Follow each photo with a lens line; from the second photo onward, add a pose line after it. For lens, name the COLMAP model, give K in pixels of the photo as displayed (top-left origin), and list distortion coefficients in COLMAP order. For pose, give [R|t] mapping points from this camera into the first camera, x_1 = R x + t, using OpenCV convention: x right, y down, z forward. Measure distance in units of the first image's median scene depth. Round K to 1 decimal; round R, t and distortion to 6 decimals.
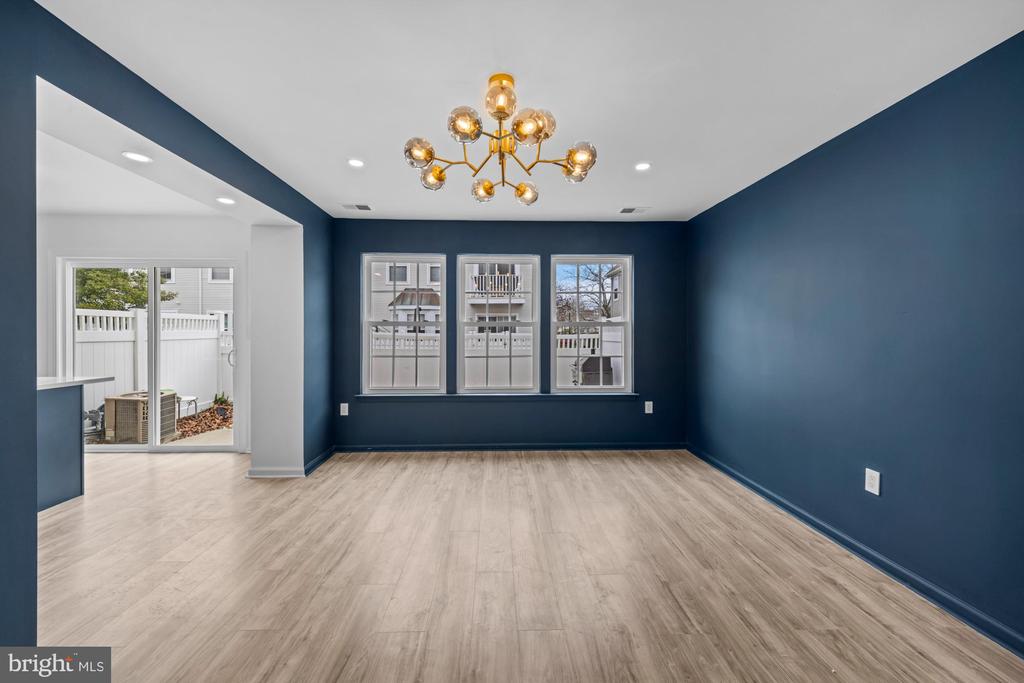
lens RADIAL K [[401.6, 0, 512.4], [0, 401.6, 339.5], [0, 0, 1]] dist [0.020111, -0.014268]
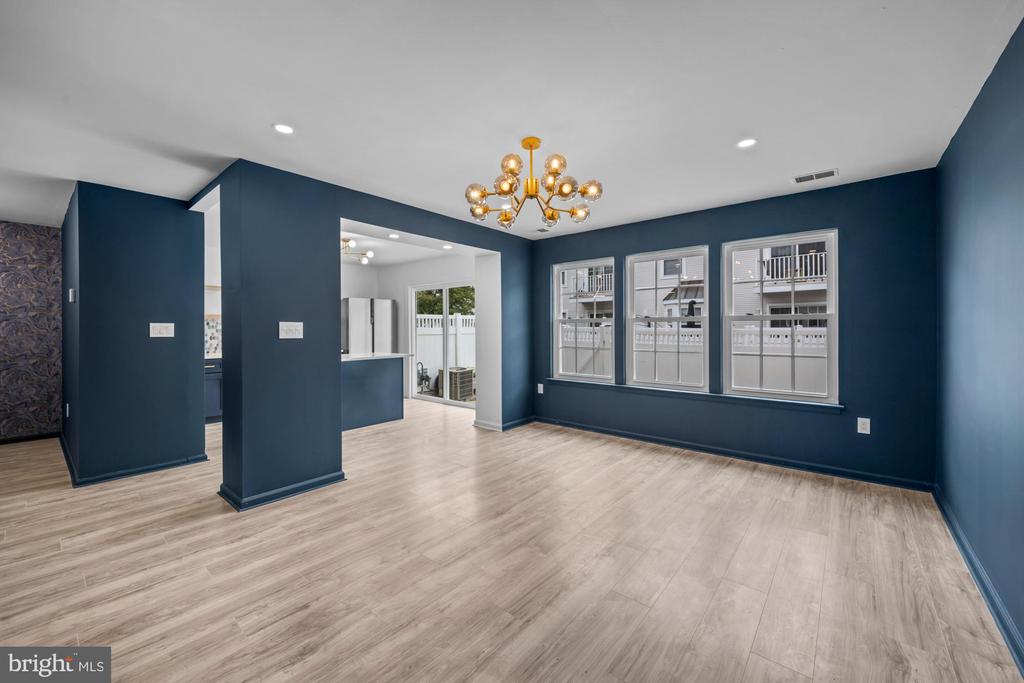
lens RADIAL K [[412.7, 0, 512.0], [0, 412.7, 341.5], [0, 0, 1]] dist [-0.000619, -0.000024]
pose [[0.736003, 0.018723, -0.676719, 0.391905], [-0.007166, 0.999777, 0.019867, -0.001563], [0.676940, -0.009773, 0.735973, -0.023491]]
